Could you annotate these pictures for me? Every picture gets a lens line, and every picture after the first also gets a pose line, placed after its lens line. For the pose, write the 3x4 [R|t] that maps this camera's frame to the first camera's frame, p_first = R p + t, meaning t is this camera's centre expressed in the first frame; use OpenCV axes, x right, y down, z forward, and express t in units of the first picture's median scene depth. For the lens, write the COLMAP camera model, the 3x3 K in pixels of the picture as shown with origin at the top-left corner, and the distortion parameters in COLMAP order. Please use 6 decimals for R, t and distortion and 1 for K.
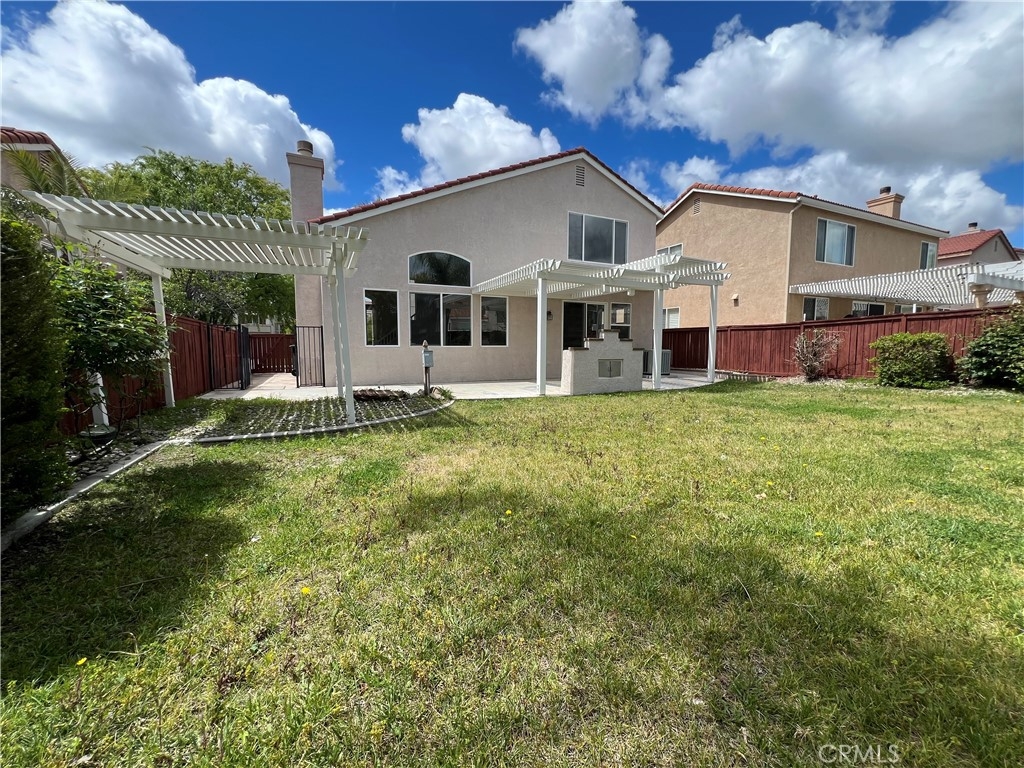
lens RADIAL K [[410.4, 0, 511.2], [0, 410.4, 384.3], [0, 0, 1]] dist [-0.000590, 0.000964]
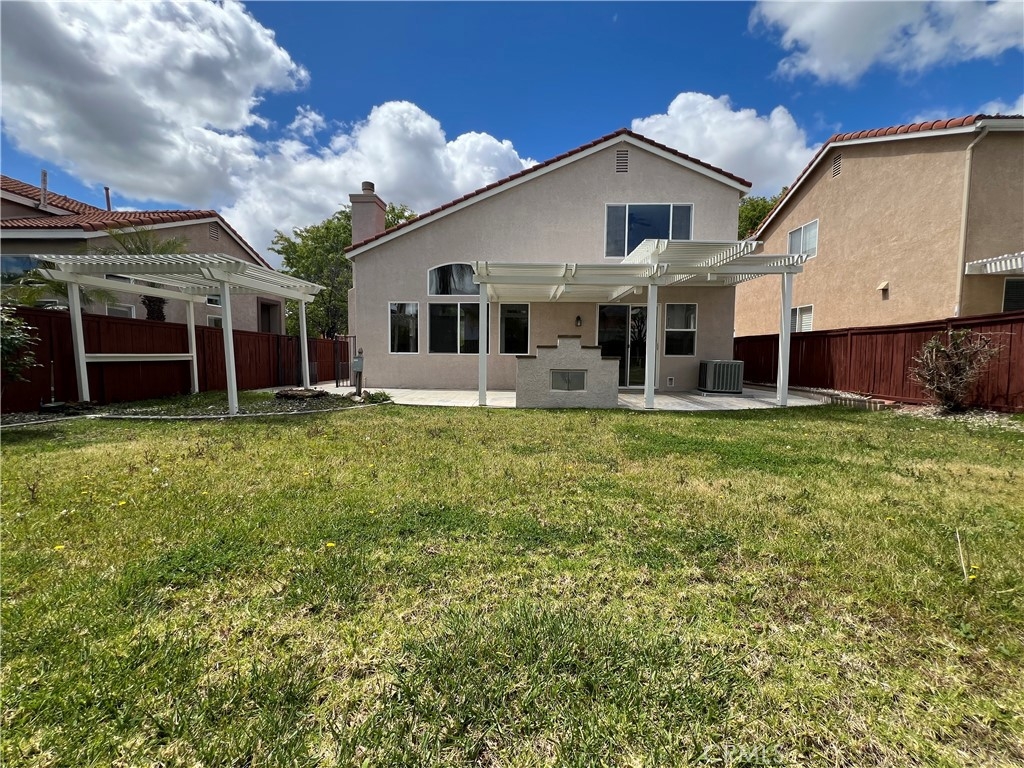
lens RADIAL K [[410.4, 0, 512.0], [0, 410.4, 383.6], [0, 0, 1]] dist [-0.000590, 0.000964]
pose [[0.887618, 0.040027, -0.458837, 0.368161], [-0.051457, 0.998598, -0.012430, -0.010271], [0.457696, 0.034644, 0.888433, 0.125782]]
